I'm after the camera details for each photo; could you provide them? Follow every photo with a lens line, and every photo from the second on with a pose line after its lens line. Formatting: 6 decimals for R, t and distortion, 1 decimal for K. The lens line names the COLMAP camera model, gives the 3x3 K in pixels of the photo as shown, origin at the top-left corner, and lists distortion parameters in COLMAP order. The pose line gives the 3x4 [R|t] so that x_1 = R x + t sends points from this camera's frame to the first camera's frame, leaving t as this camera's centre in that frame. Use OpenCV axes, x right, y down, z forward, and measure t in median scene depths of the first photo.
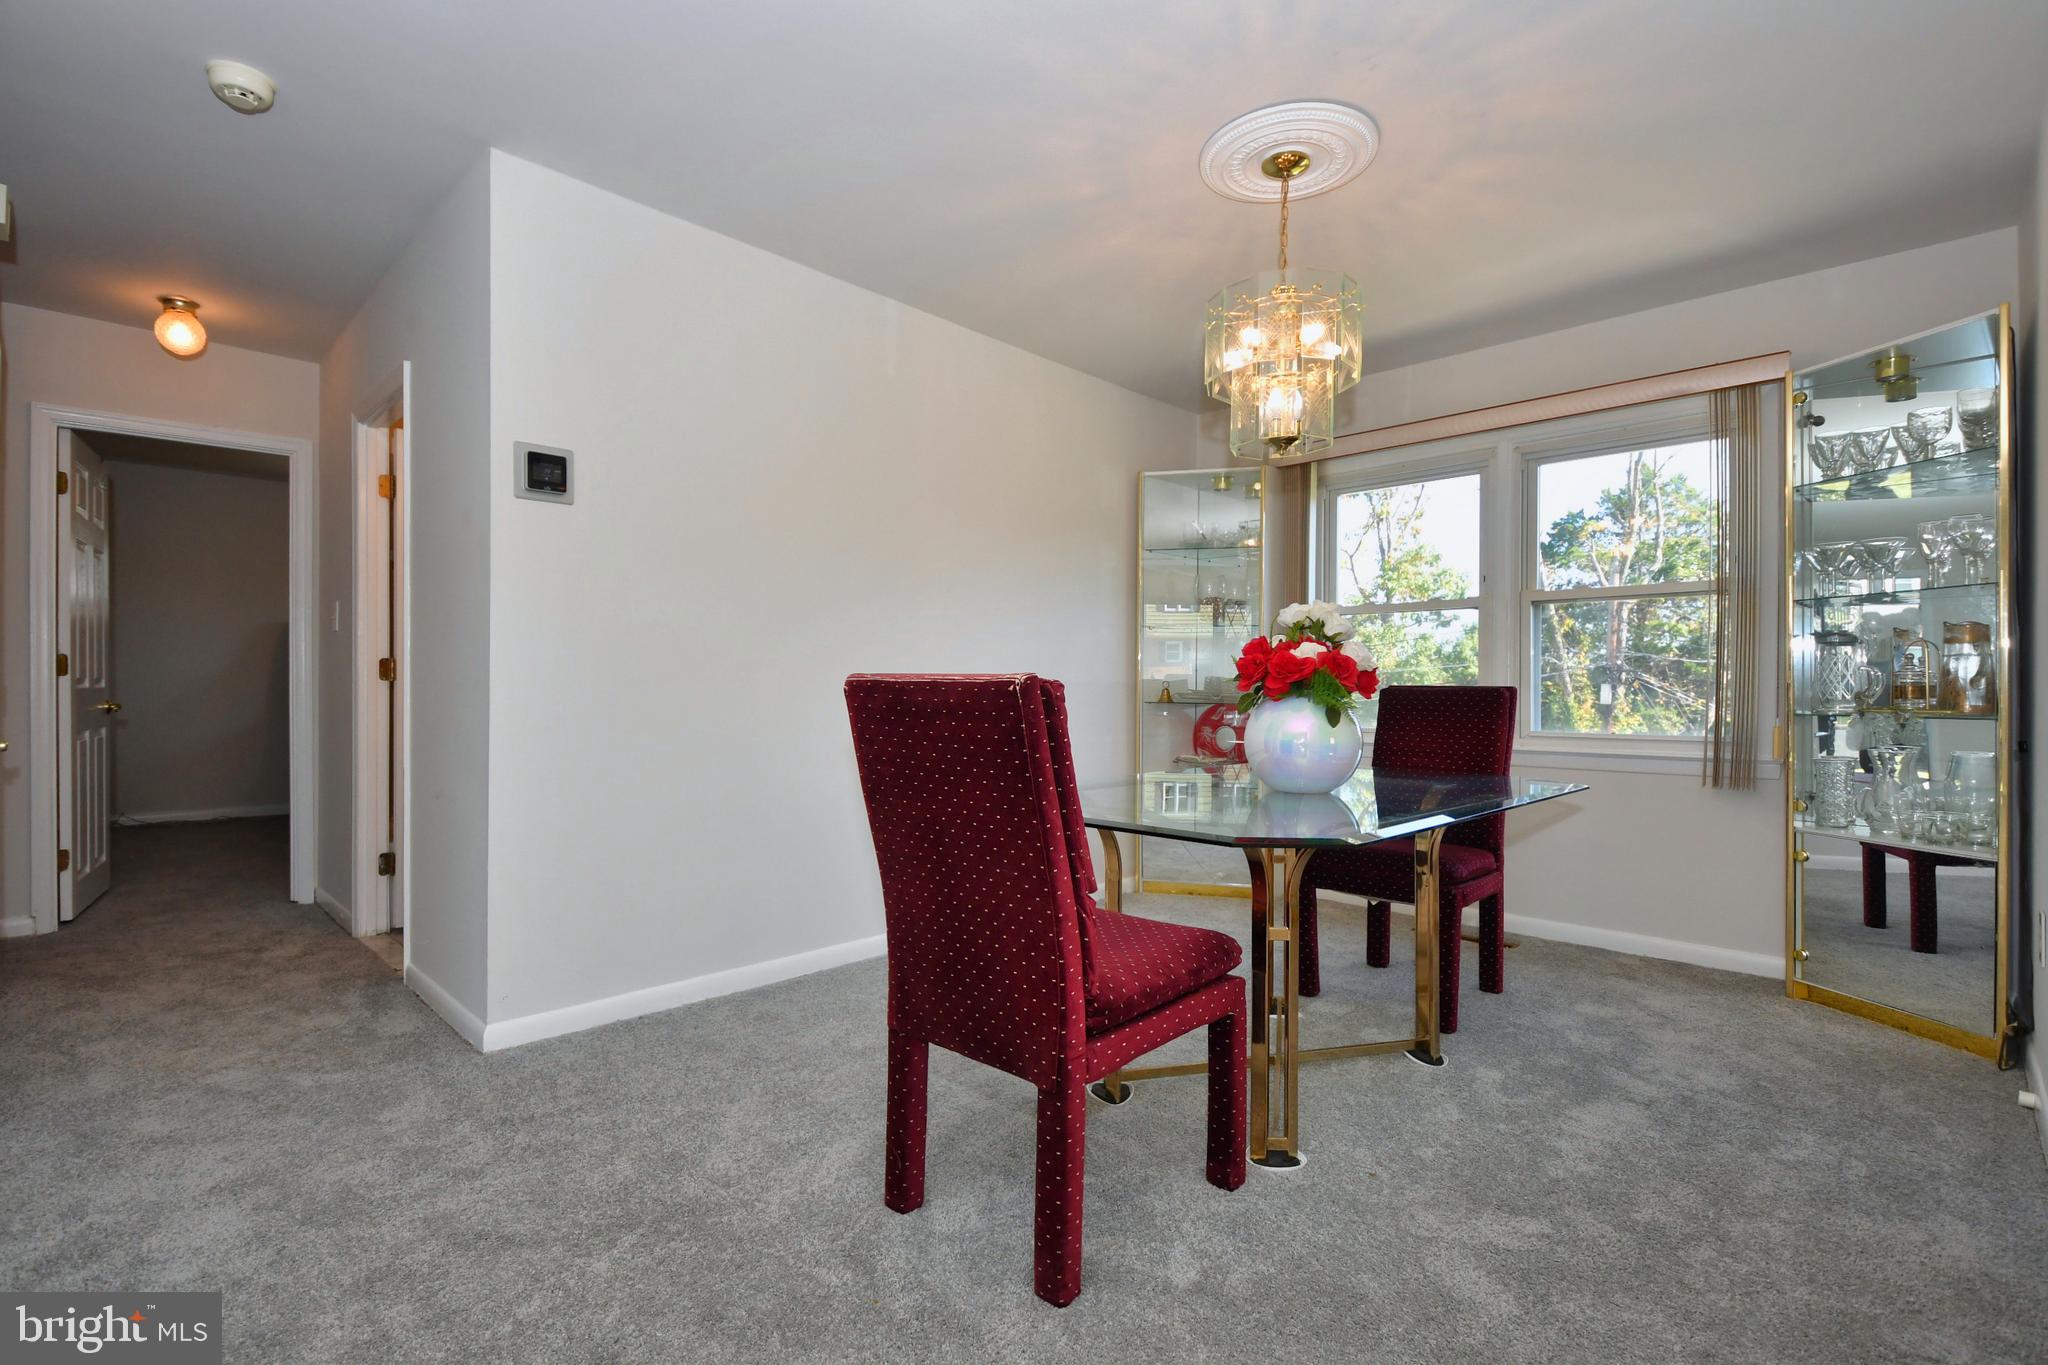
lens RADIAL K [[946.6, 0, 1024.0], [0, 946.6, 680.6], [0, 0, 1]] dist [-0.002071, -0.002511]
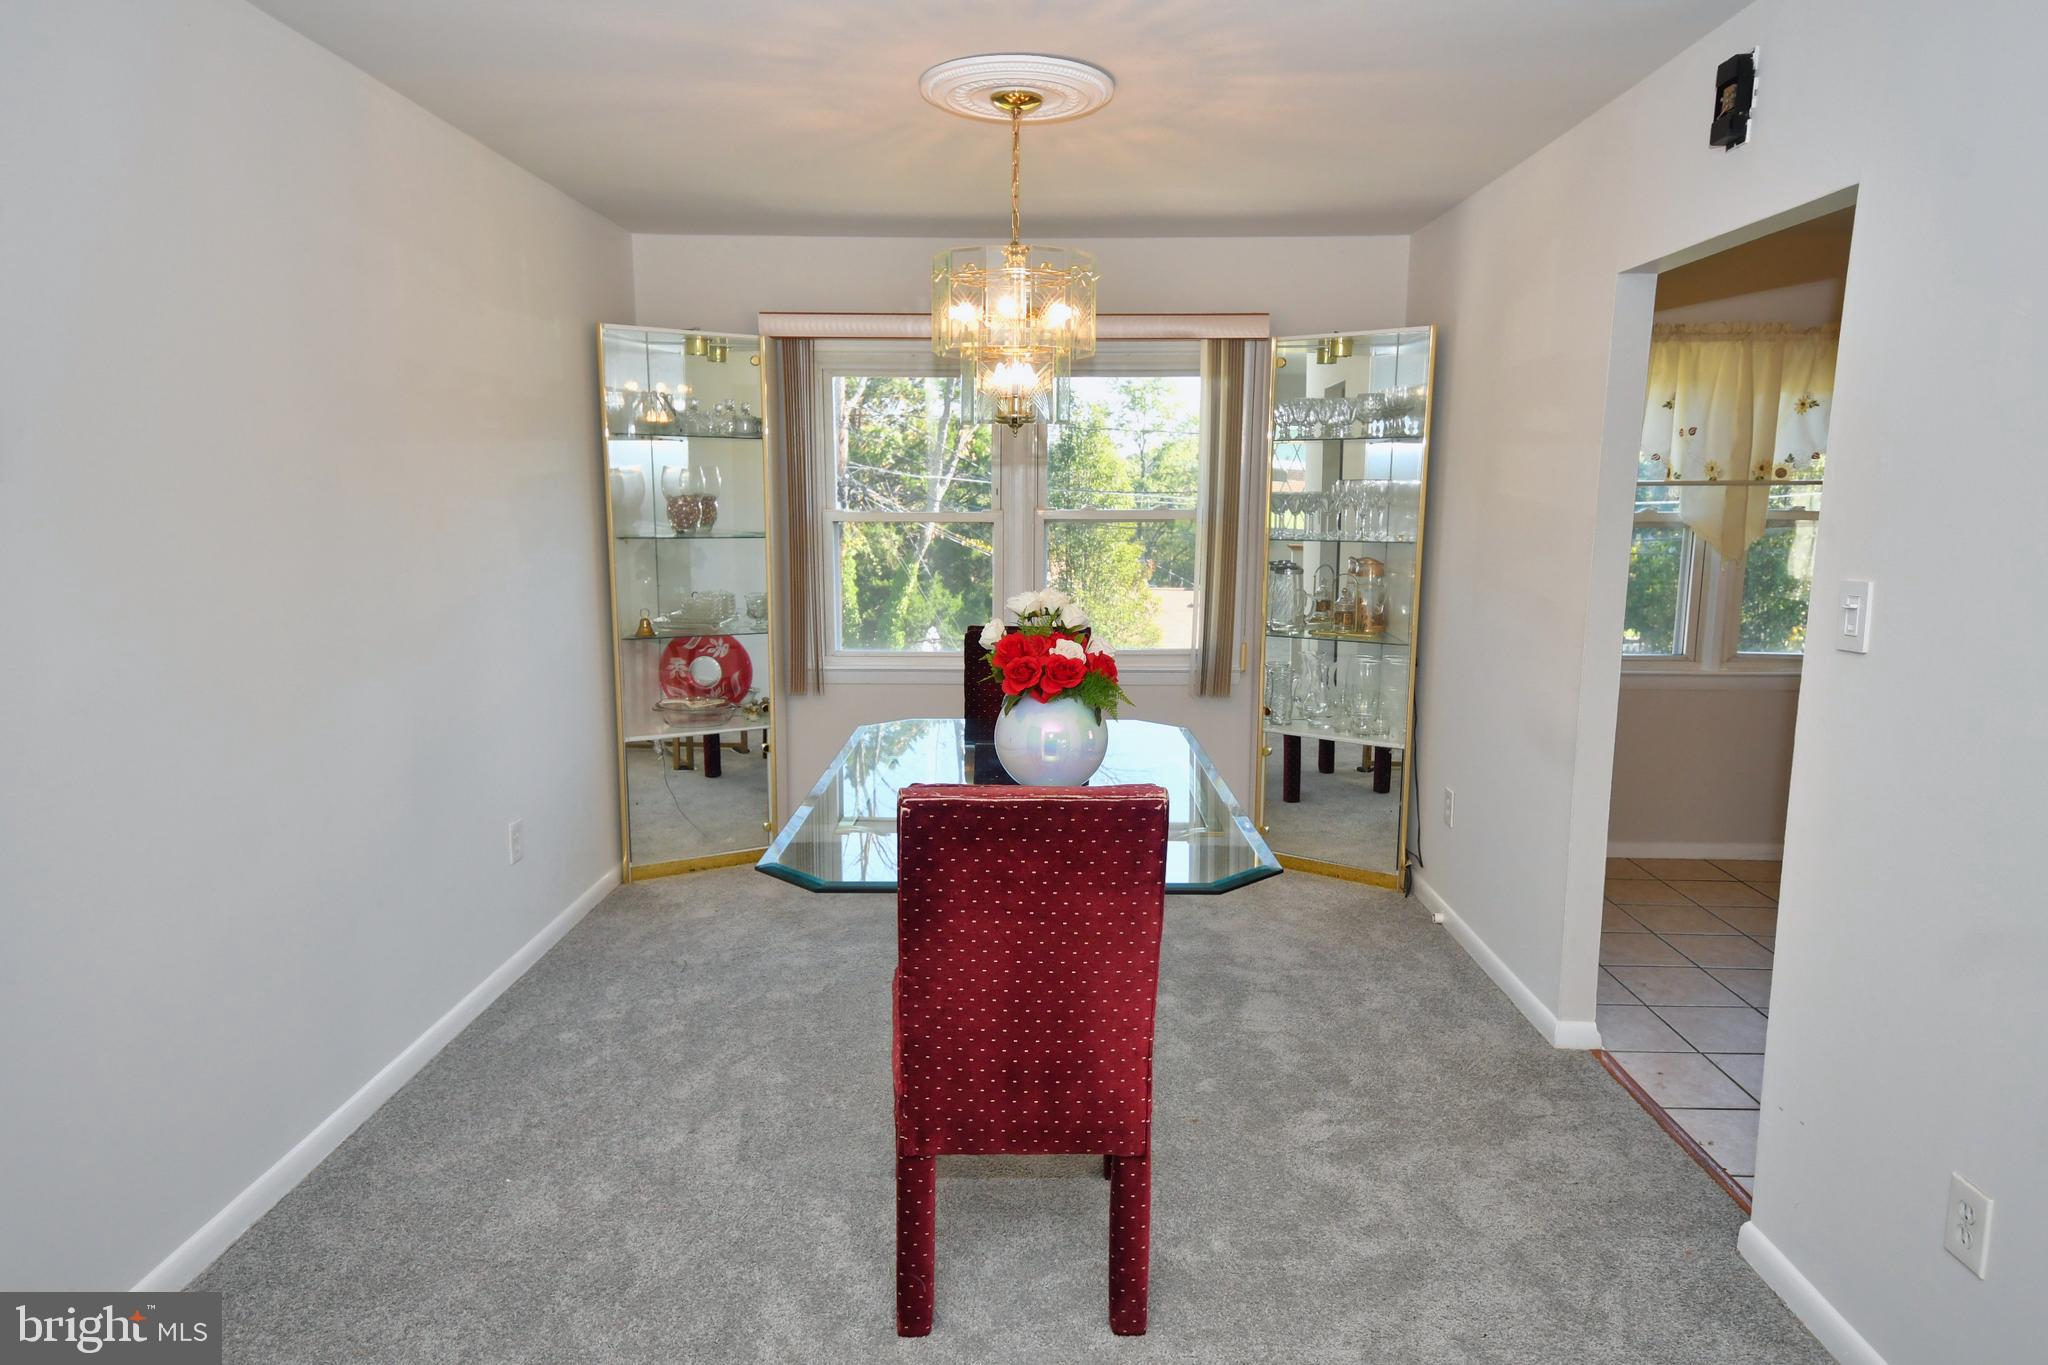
lens RADIAL K [[1262.4, 0, 1032.5], [0, 1262.4, 676.7], [0, 0, 1]] dist [0.064007, -0.000553]
pose [[0.721353, -0.106727, 0.684294, -0.596697], [-0.007474, 0.986798, 0.161786, -0.203615], [-0.692527, -0.121819, 0.711032, 0.067933]]
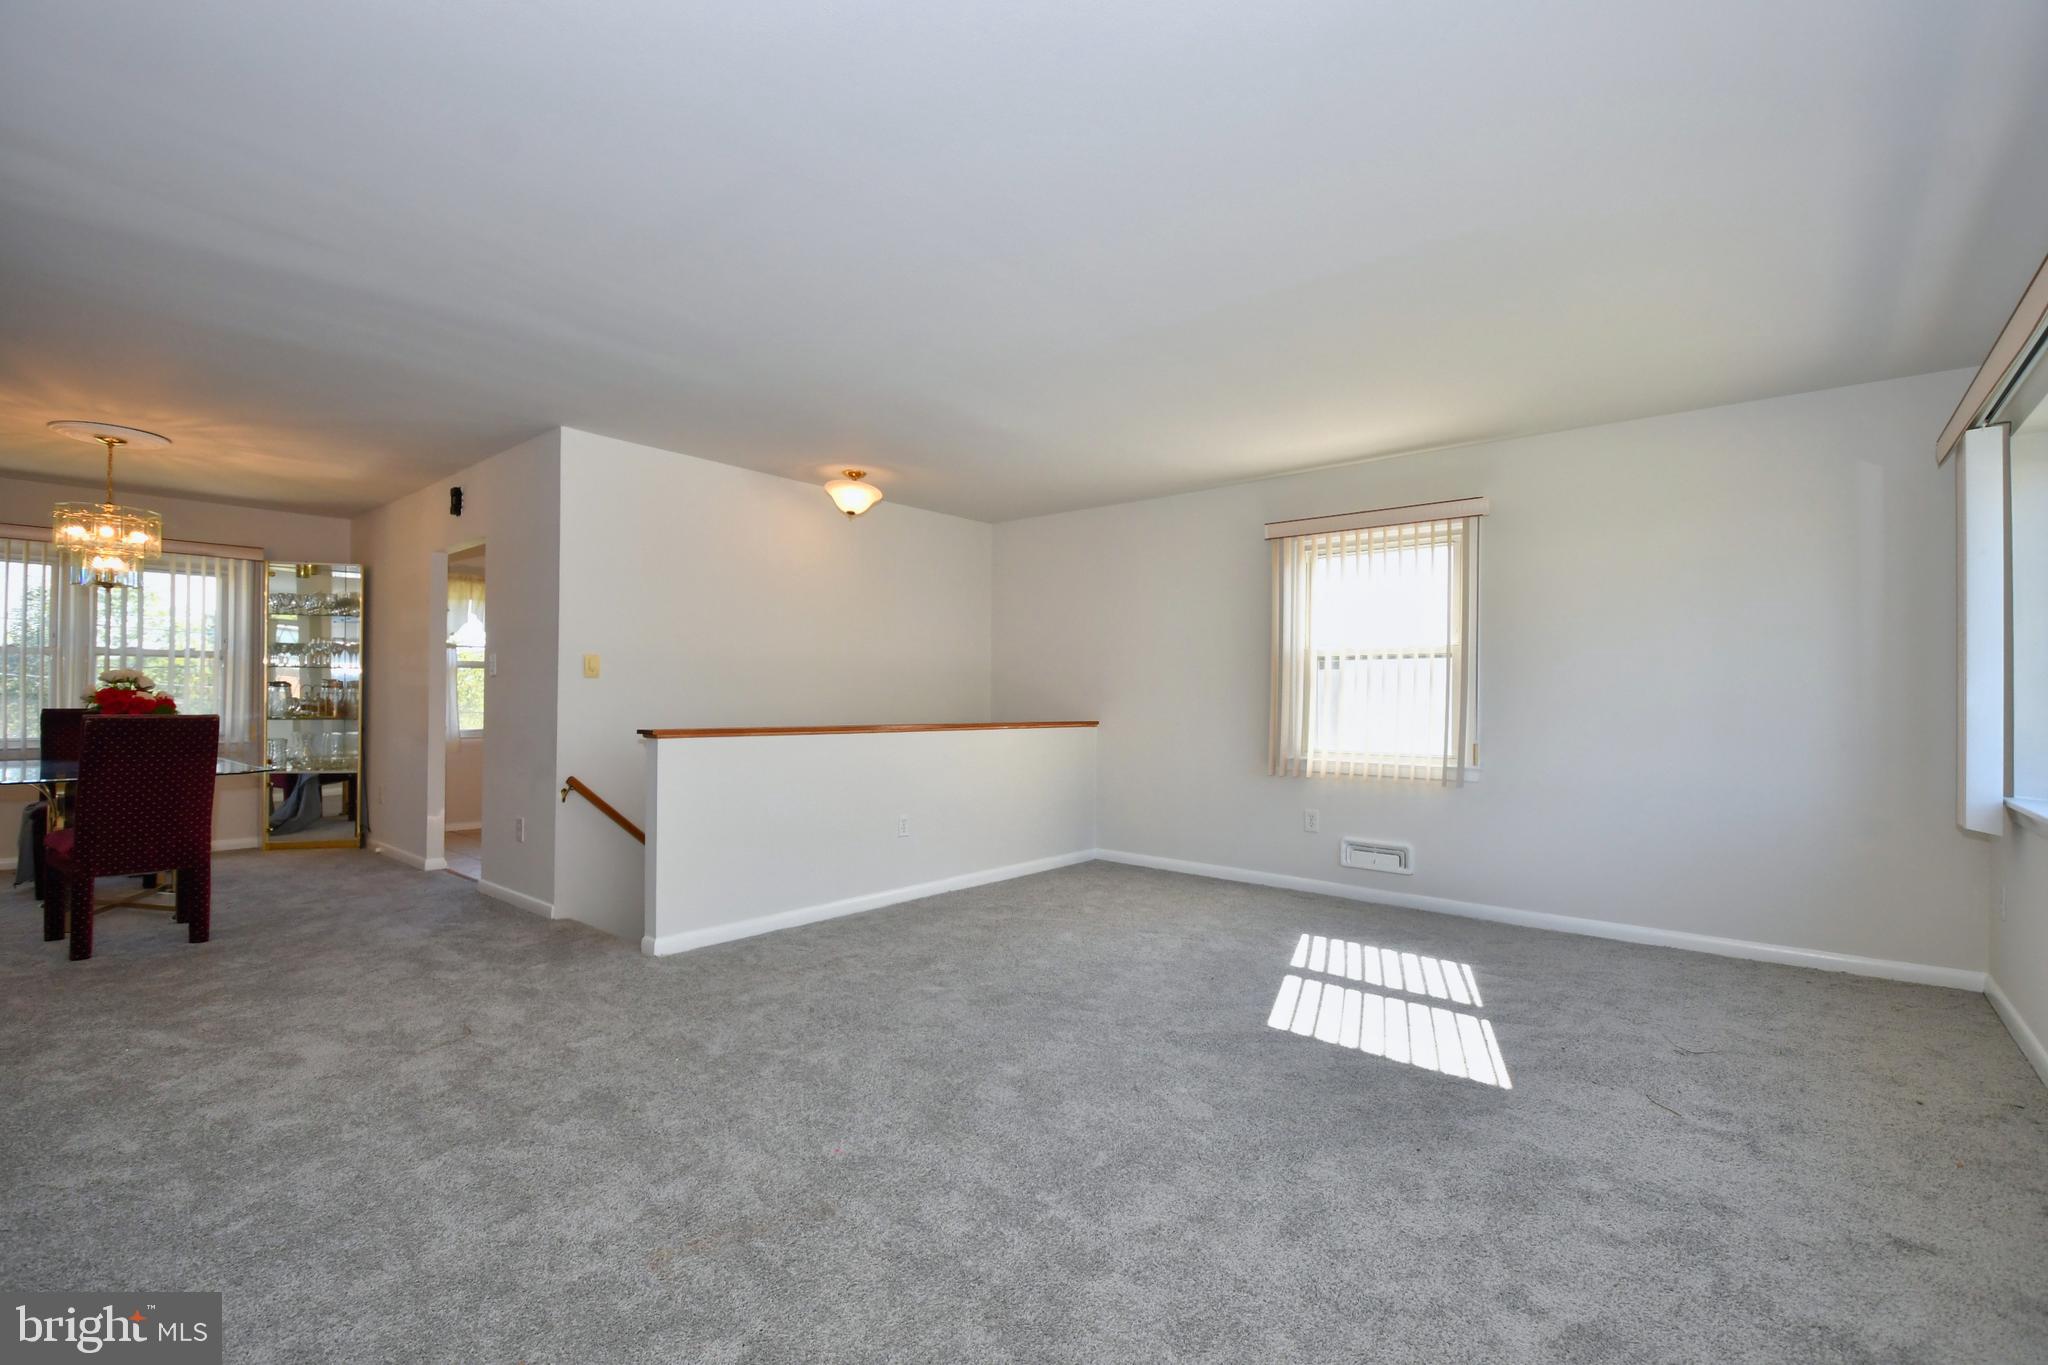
lens RADIAL K [[897.4, 0, 988.6], [0, 897.4, 675.2], [0, 0, 1]] dist [0.020494, -0.011999]
pose [[-0.045757, 0.016152, 0.998822, -1.620073], [-0.009207, 0.999820, -0.016590, -0.056199], [-0.998910, -0.009955, -0.045600, -0.686483]]
